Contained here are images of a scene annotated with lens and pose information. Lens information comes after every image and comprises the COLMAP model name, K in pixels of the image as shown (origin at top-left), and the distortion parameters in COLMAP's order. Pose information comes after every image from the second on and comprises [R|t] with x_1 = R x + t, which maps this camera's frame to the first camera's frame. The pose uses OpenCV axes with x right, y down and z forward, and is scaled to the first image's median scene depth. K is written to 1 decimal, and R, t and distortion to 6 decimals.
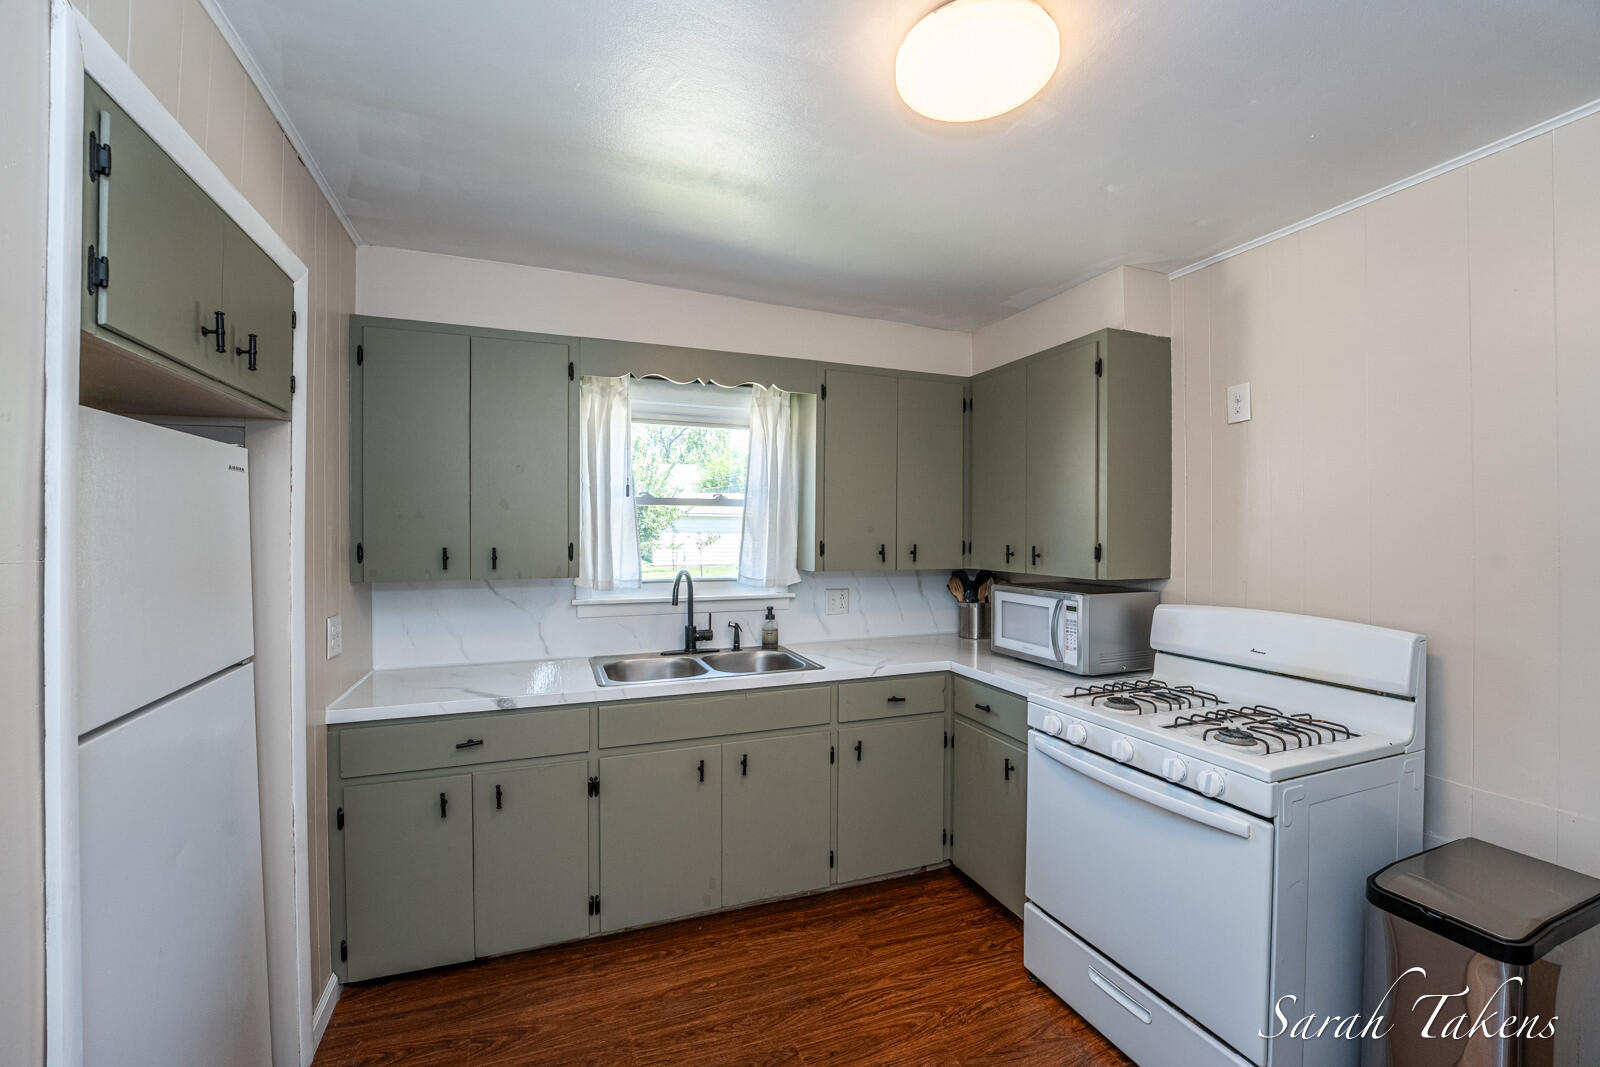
lens RADIAL K [[672.8, 0, 804.6], [0, 672.8, 533.4], [0, 0, 1]] dist [-0.023603, 0.000673]
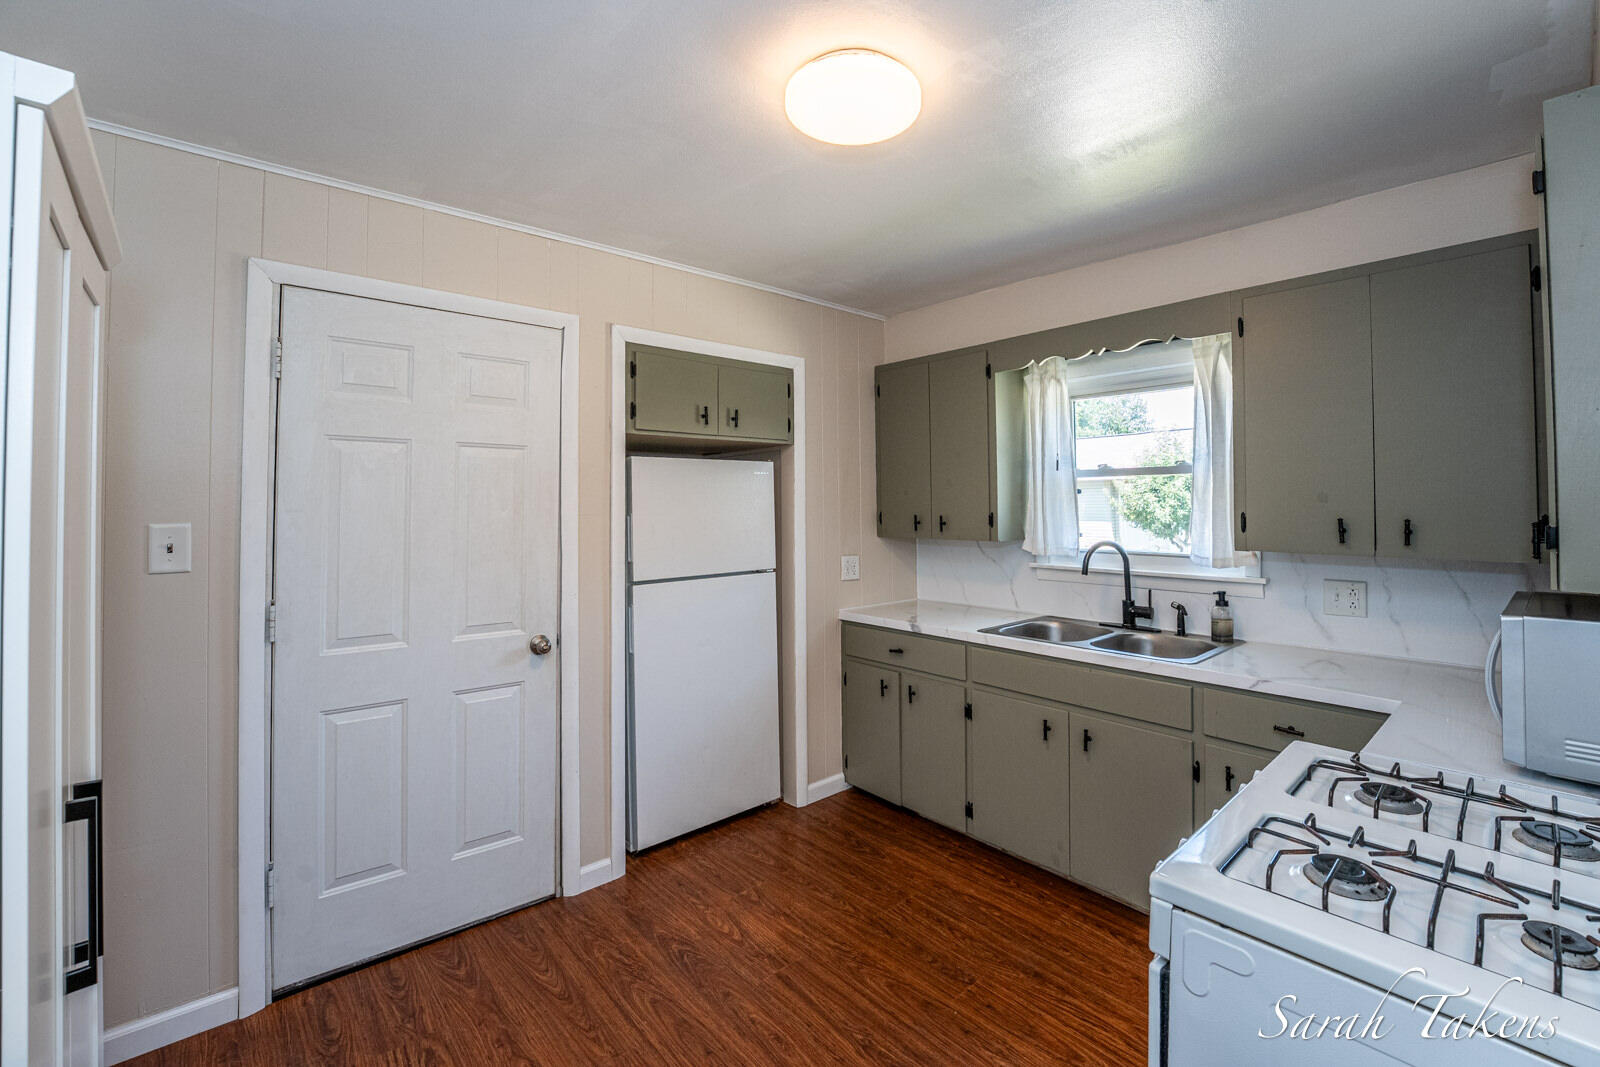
lens RADIAL K [[672.8, 0, 792.4], [0, 672.8, 491.6], [0, 0, 1]] dist [-0.023603, 0.000673]
pose [[0.325517, -0.021745, -0.945286, 0.617944], [0.001496, 0.999746, -0.022483, 0.002770], [0.945535, 0.005905, 0.325467, 0.243006]]
